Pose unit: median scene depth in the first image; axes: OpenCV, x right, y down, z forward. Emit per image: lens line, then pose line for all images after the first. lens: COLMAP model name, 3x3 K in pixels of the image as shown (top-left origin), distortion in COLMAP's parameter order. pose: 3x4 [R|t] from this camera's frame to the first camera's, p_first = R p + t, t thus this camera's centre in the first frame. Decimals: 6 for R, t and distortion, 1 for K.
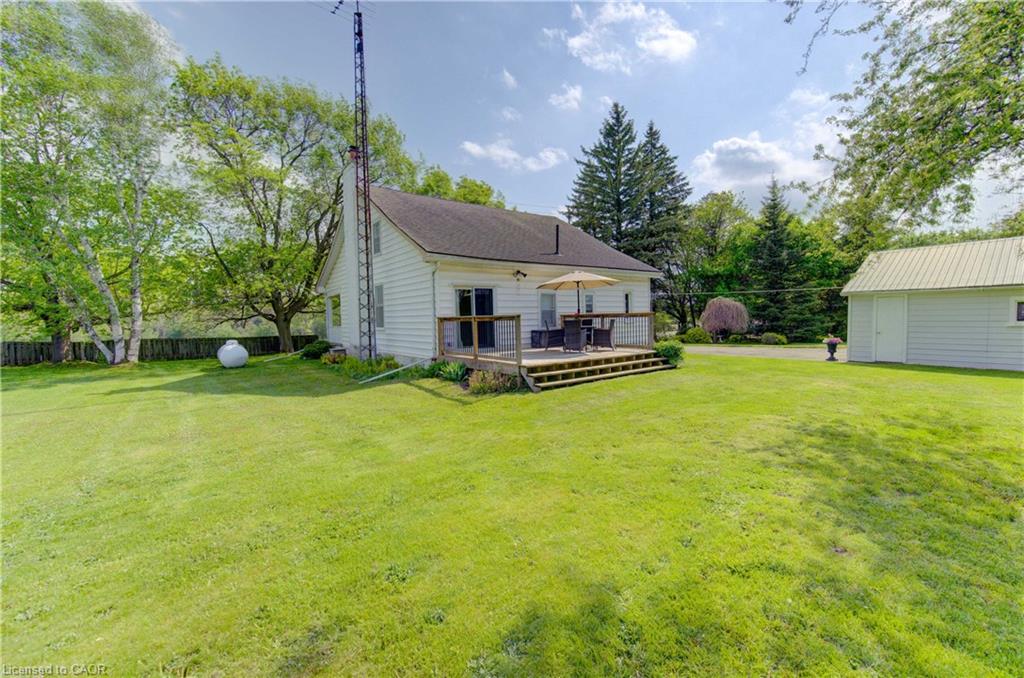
lens RADIAL K [[416.3, 0, 510.9], [0, 416.3, 336.0], [0, 0, 1]] dist [-0.014547, -0.000126]
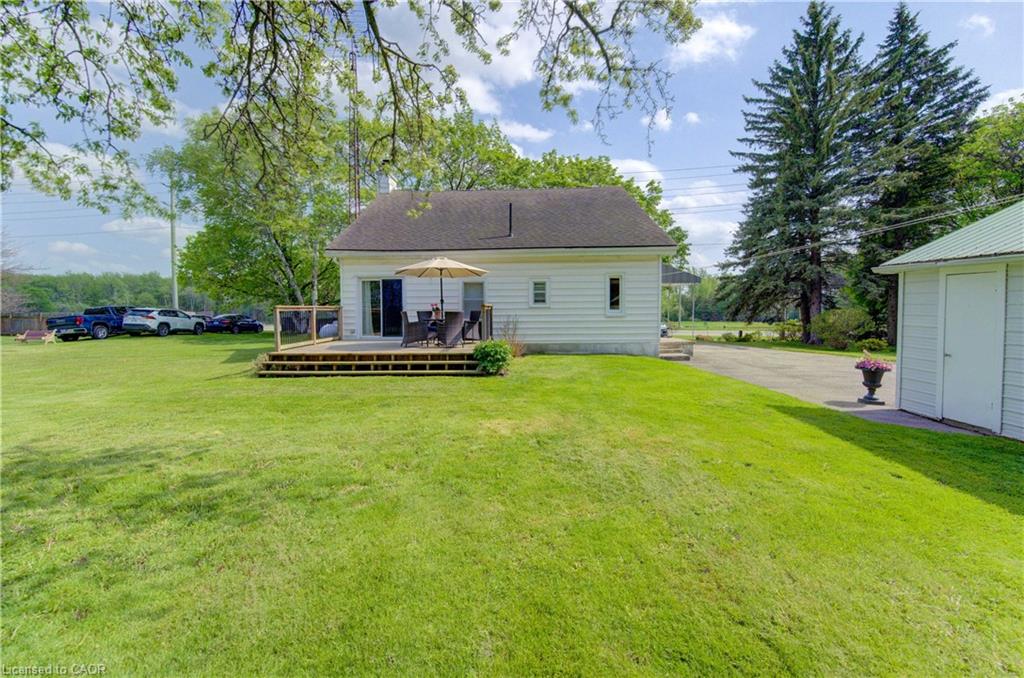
lens RADIAL K [[416.3, 0, 490.7], [0, 416.3, 313.0], [0, 0, 1]] dist [-0.014547, -0.000126]
pose [[0.771532, 0.022562, -0.635791, 0.648506], [-0.033834, 0.999412, -0.005592, -0.026722], [0.635291, 0.025826, 0.771841, 0.292732]]
